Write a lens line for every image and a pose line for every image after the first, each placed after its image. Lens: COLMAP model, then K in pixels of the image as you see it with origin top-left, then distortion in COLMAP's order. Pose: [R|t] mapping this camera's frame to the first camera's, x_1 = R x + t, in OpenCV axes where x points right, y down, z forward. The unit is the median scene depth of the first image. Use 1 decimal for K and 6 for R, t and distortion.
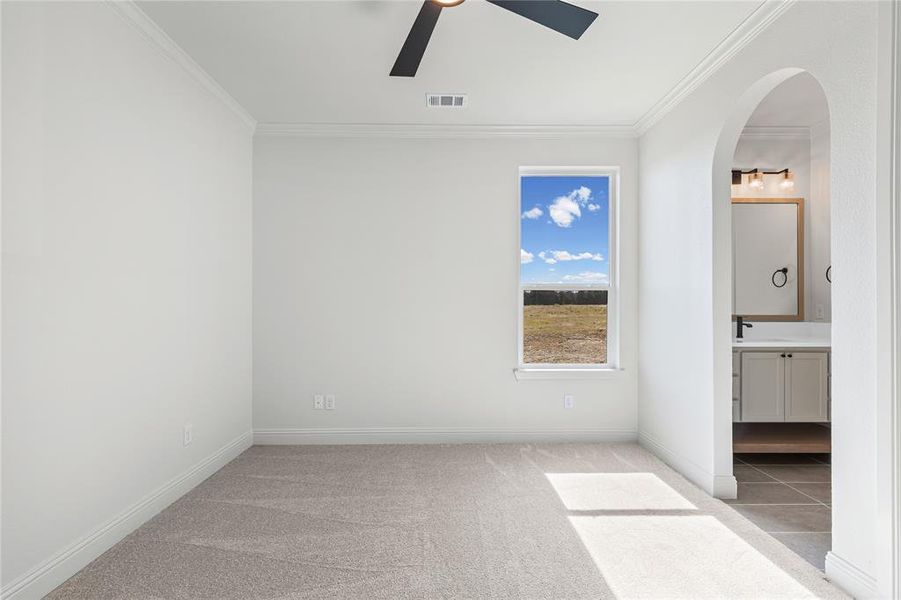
lens RADIAL K [[400.6, 0, 447.0], [0, 400.6, 305.4], [0, 0, 1]] dist [0.012529, -0.000571]
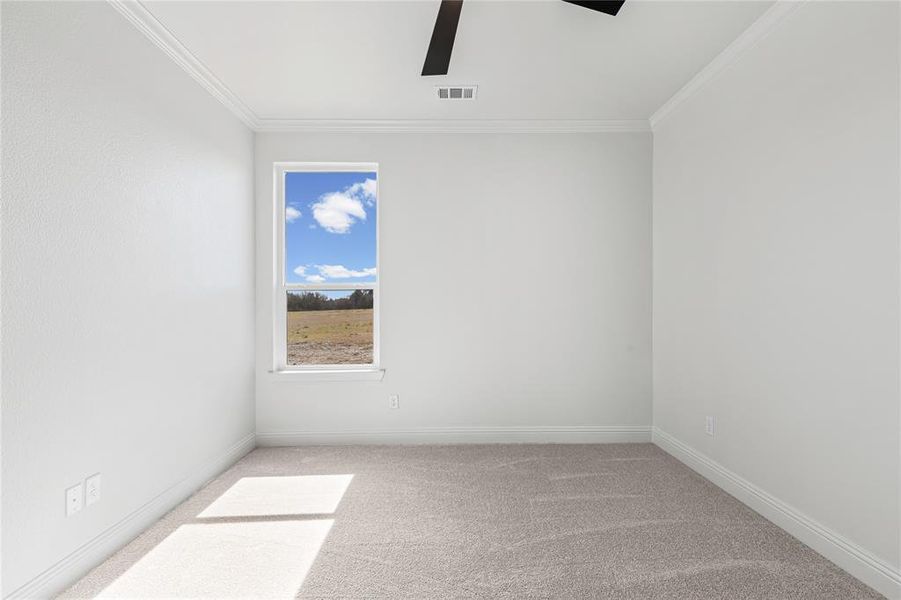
lens RADIAL K [[406.1, 0, 452.0], [0, 406.1, 304.3], [0, 0, 1]] dist [0.010356, -0.000673]
pose [[0.999847, -0.006562, 0.016233, 0.612810], [0.006606, 0.999975, -0.002683, 0.004358], [-0.016215, 0.002790, 0.999865, 0.005289]]
